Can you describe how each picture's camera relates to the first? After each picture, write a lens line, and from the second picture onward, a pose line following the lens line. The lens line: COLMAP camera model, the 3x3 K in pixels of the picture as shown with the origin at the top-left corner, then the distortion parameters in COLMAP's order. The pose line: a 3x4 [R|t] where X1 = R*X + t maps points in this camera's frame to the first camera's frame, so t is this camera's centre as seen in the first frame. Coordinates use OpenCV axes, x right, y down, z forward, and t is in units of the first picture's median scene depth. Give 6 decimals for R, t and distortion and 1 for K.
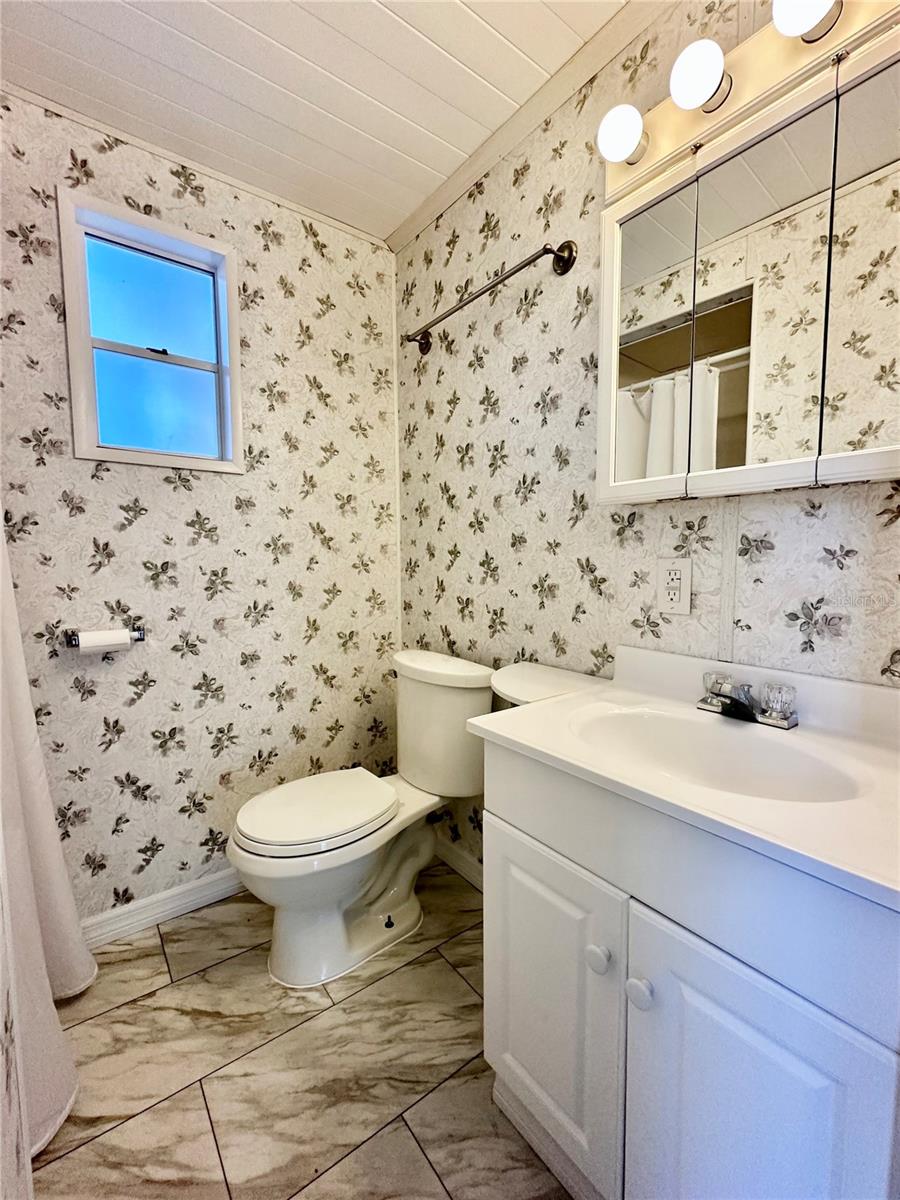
lens RADIAL K [[479.4, 0, 444.9], [0, 479.4, 595.2], [0, 0, 1]] dist [-0.001409, 0.000499]
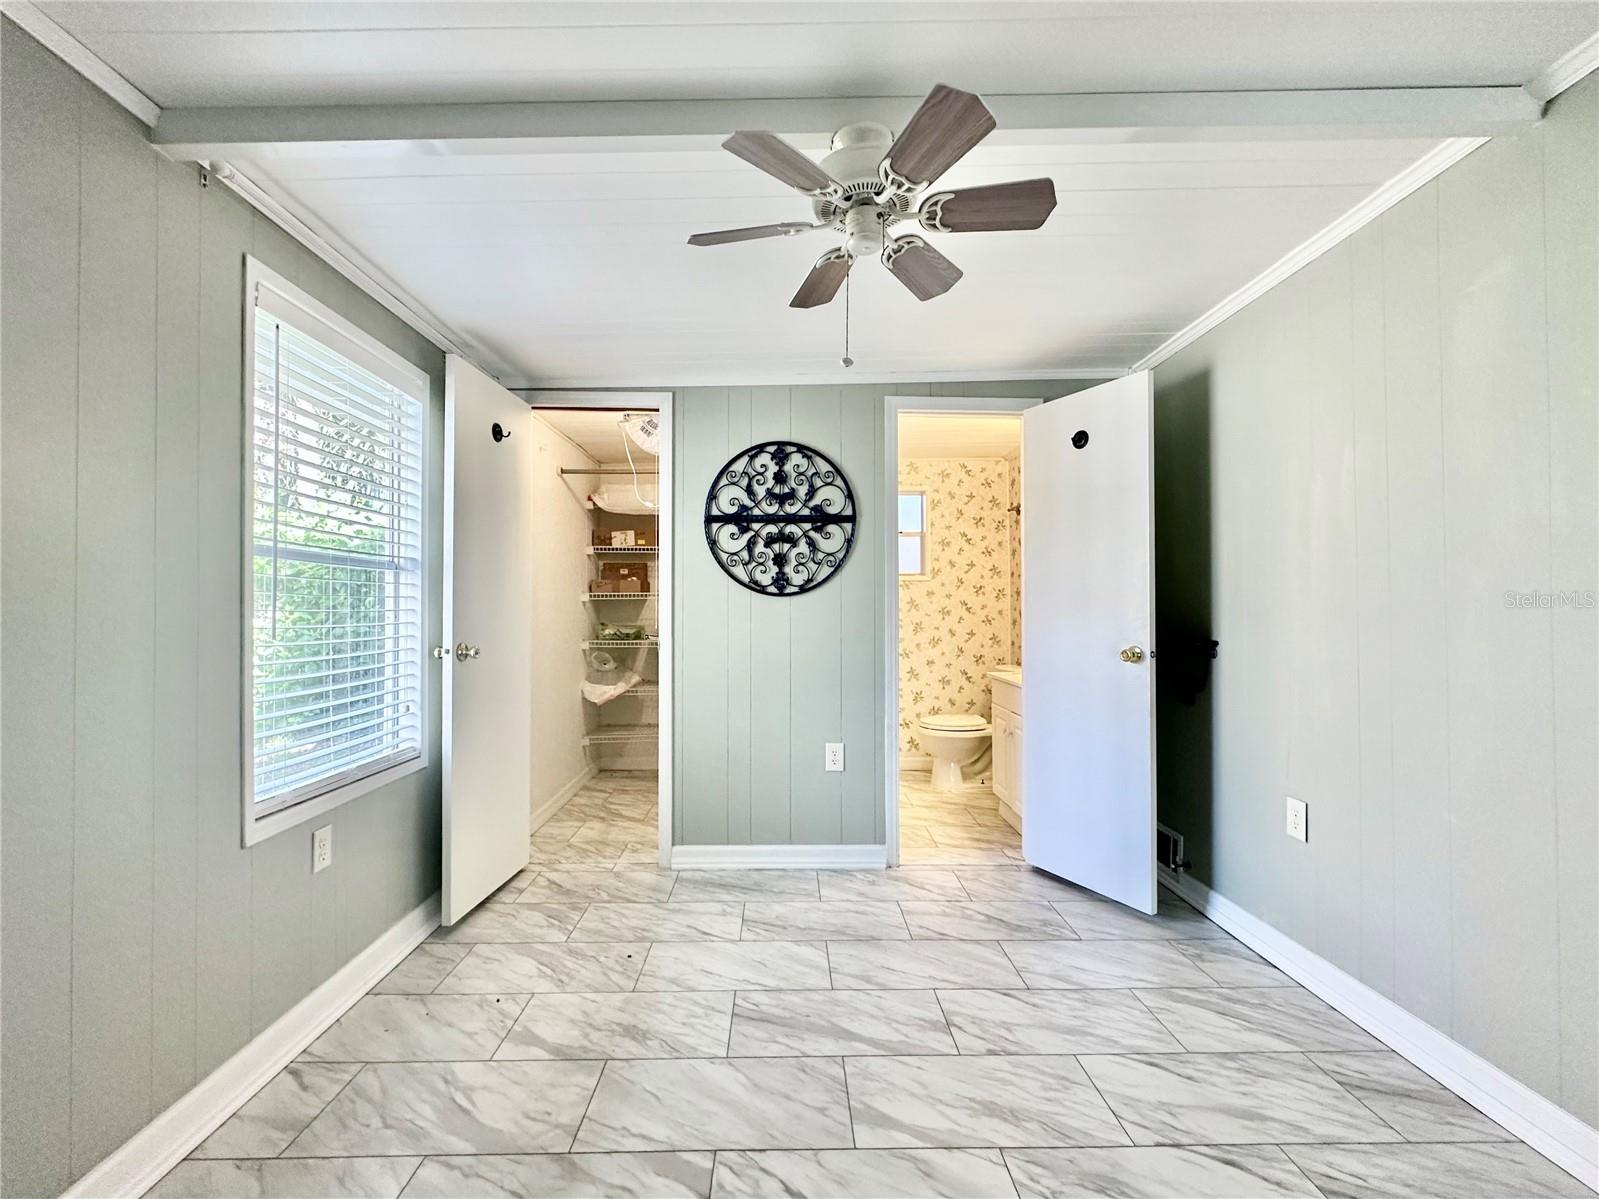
lens RADIAL K [[638.7, 0, 799.5], [0, 638.7, 599.5], [0, 0, 1]] dist [-0.001409, 0.000499]
pose [[0.796268, -0.002772, -0.604937, 0.848381], [-0.049220, 0.996377, -0.069354, 0.072453], [0.602938, 0.084999, 0.793247, -1.637562]]
